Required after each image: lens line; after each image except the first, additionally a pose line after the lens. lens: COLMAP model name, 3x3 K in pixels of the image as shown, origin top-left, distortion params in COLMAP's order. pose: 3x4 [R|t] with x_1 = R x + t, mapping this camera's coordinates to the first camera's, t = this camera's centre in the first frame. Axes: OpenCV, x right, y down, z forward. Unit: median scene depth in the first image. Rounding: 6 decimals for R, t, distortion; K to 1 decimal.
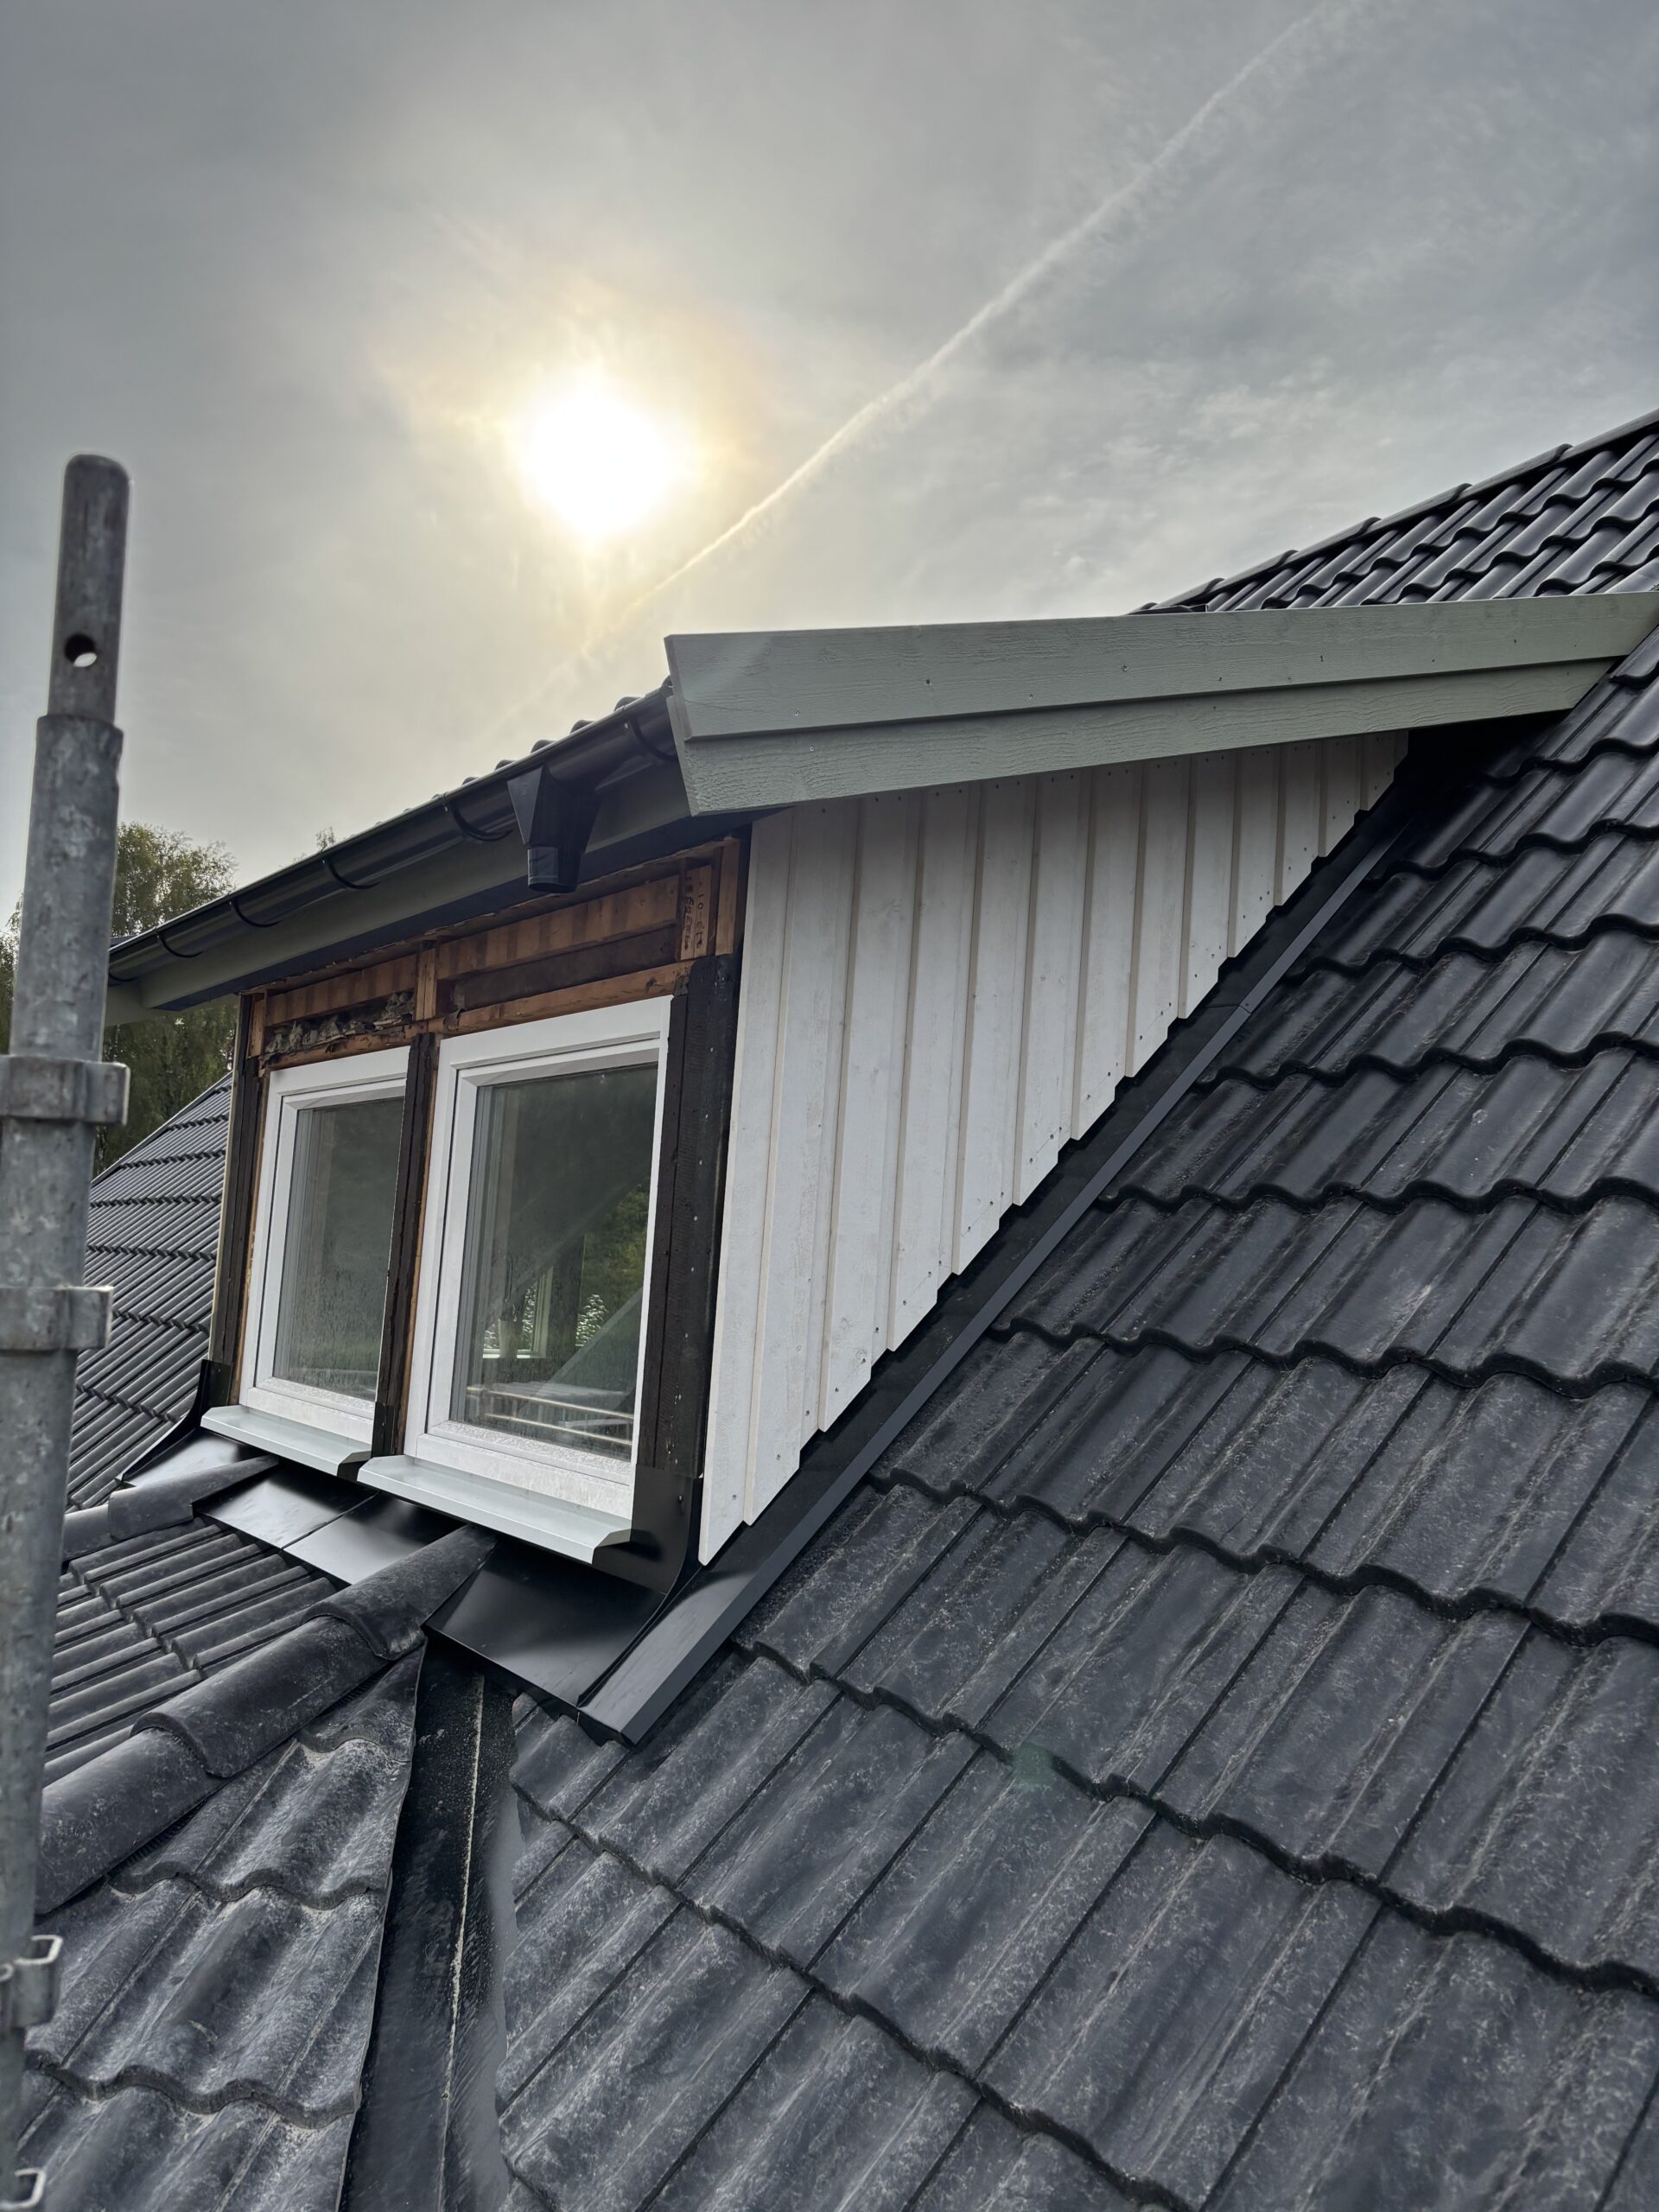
lens RADIAL K [[1631.8, 0, 837.4], [0, 1631.8, 1105.1], [0, 0, 1]] dist [0.041809, -0.042250]
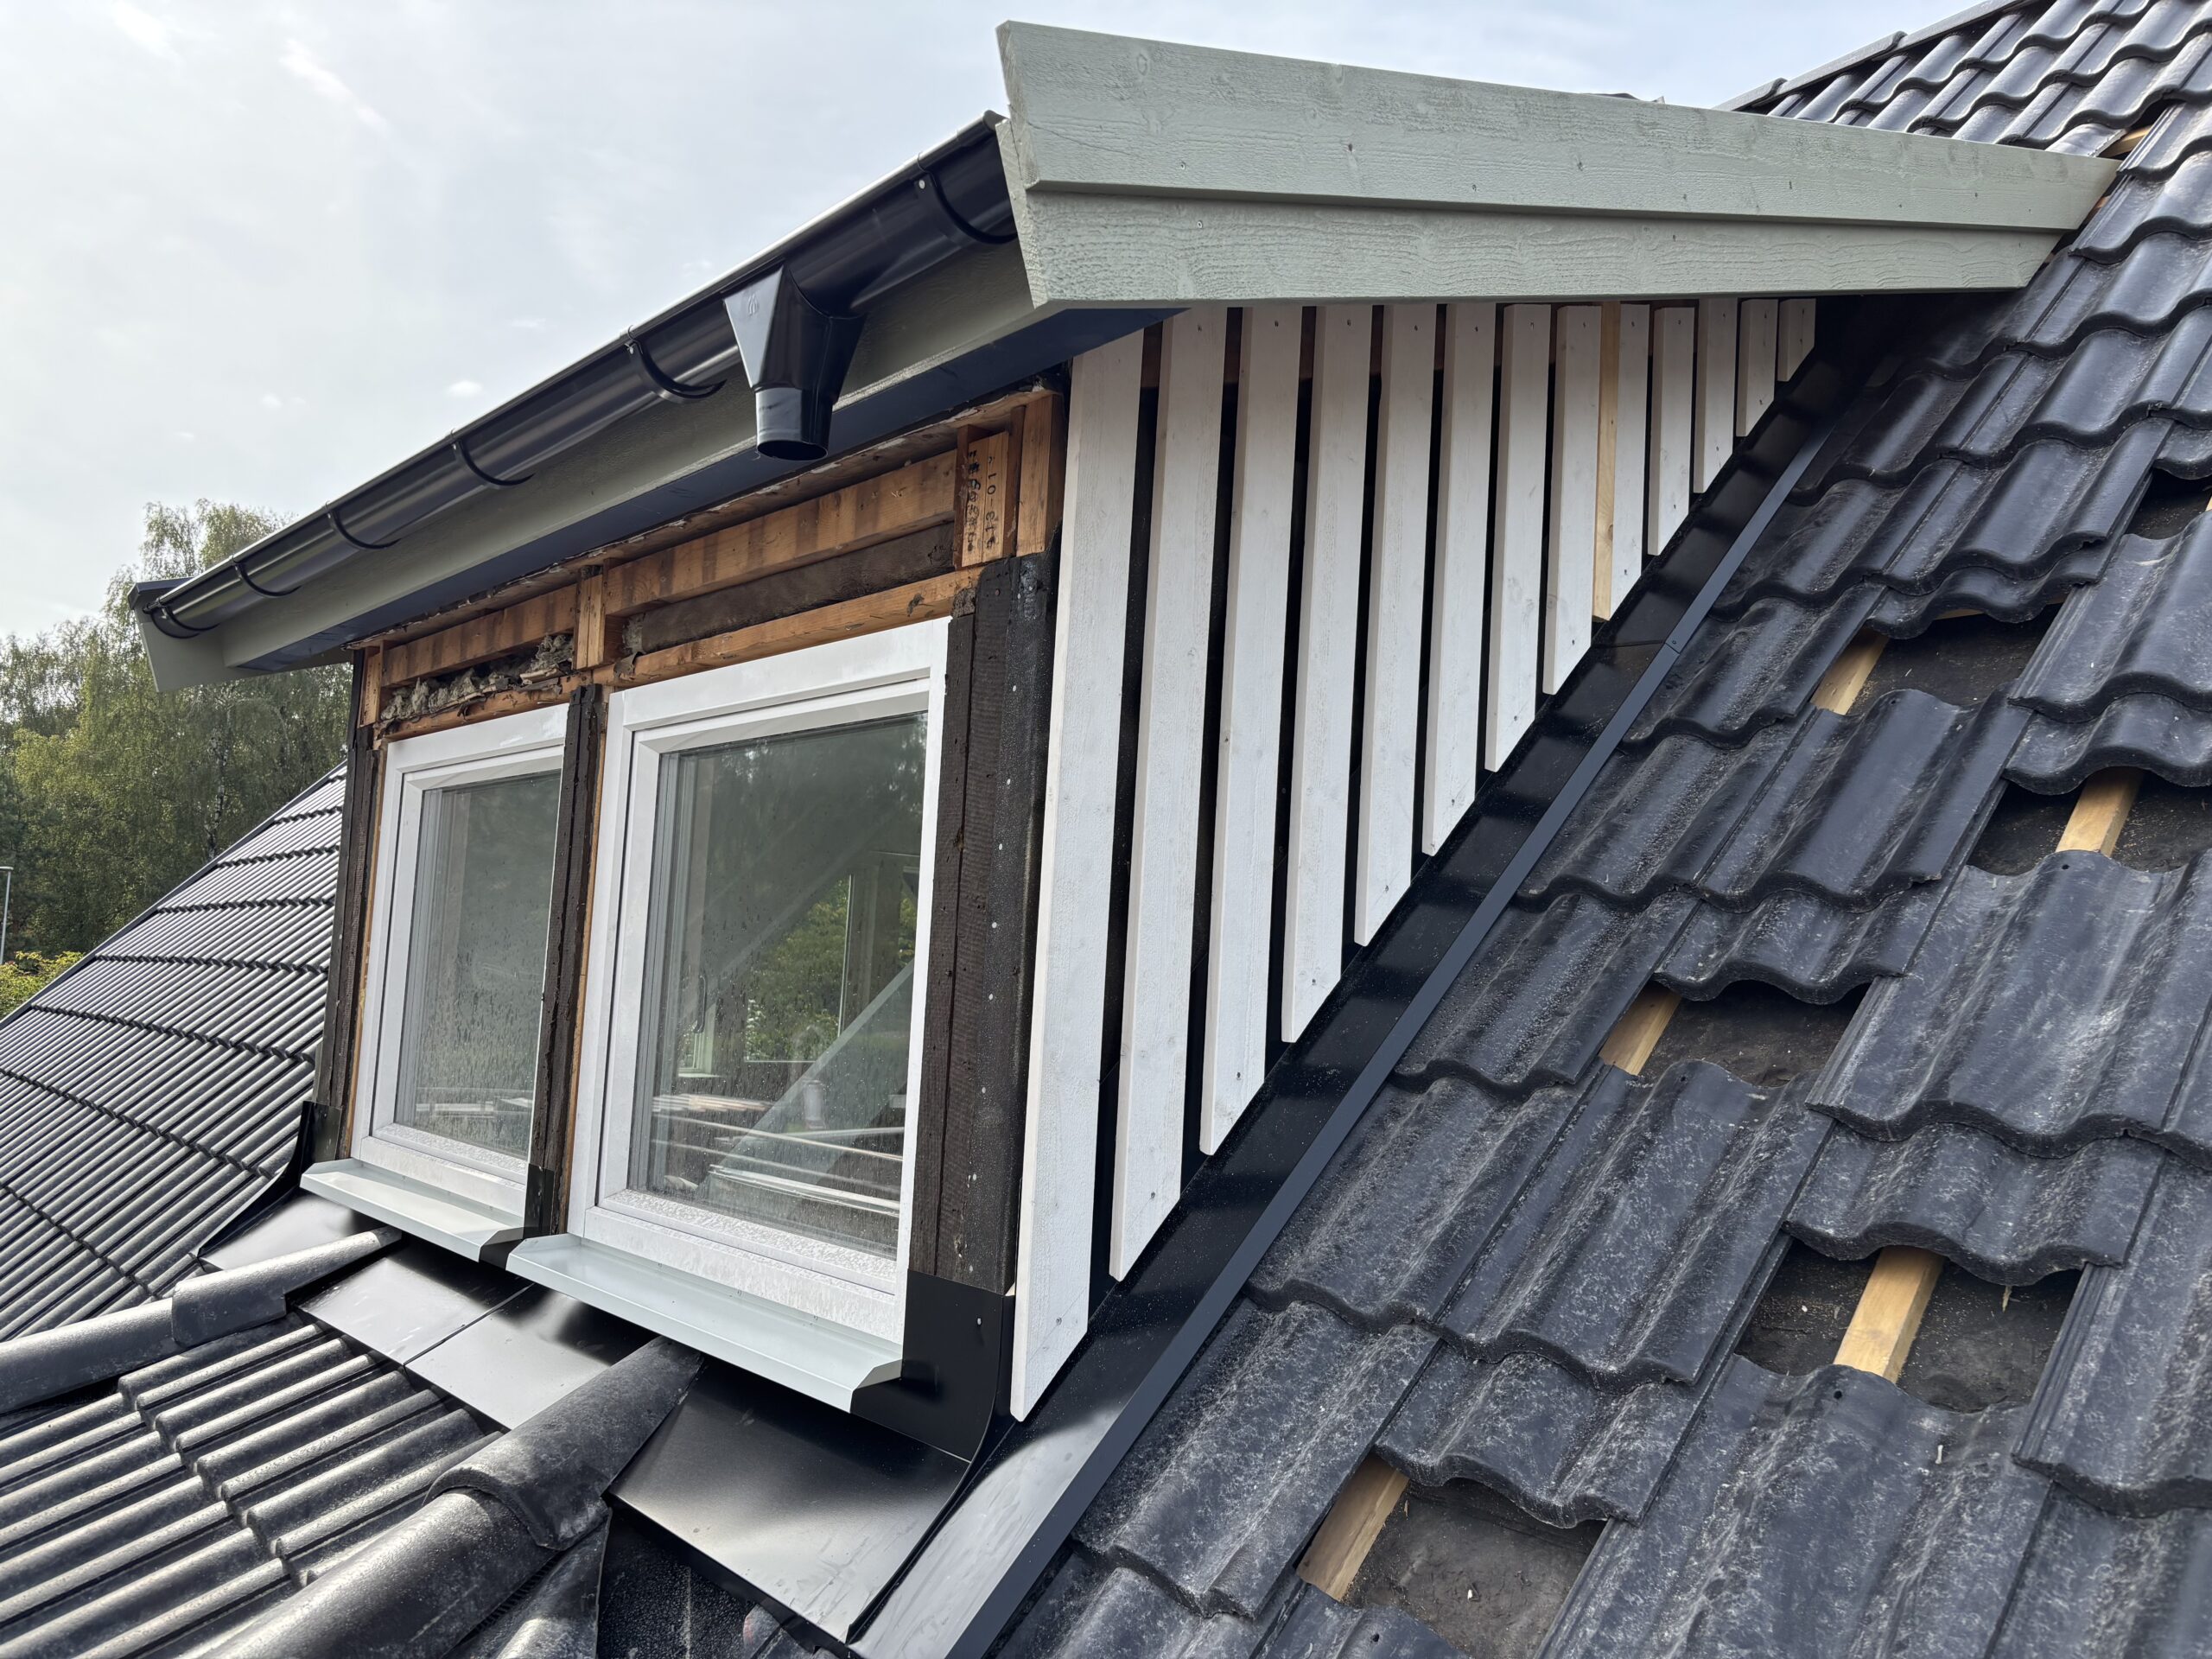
lens RADIAL K [[1631.8, 0, 1090.0], [0, 1631.8, 828.1], [0, 0, 1]] dist [0.041809, -0.042250]
pose [[0.997801, -0.002949, 0.066212, -0.081097], [0.001974, 0.999889, 0.014790, 0.014867], [-0.066248, -0.014627, 0.997696, 0.252987]]
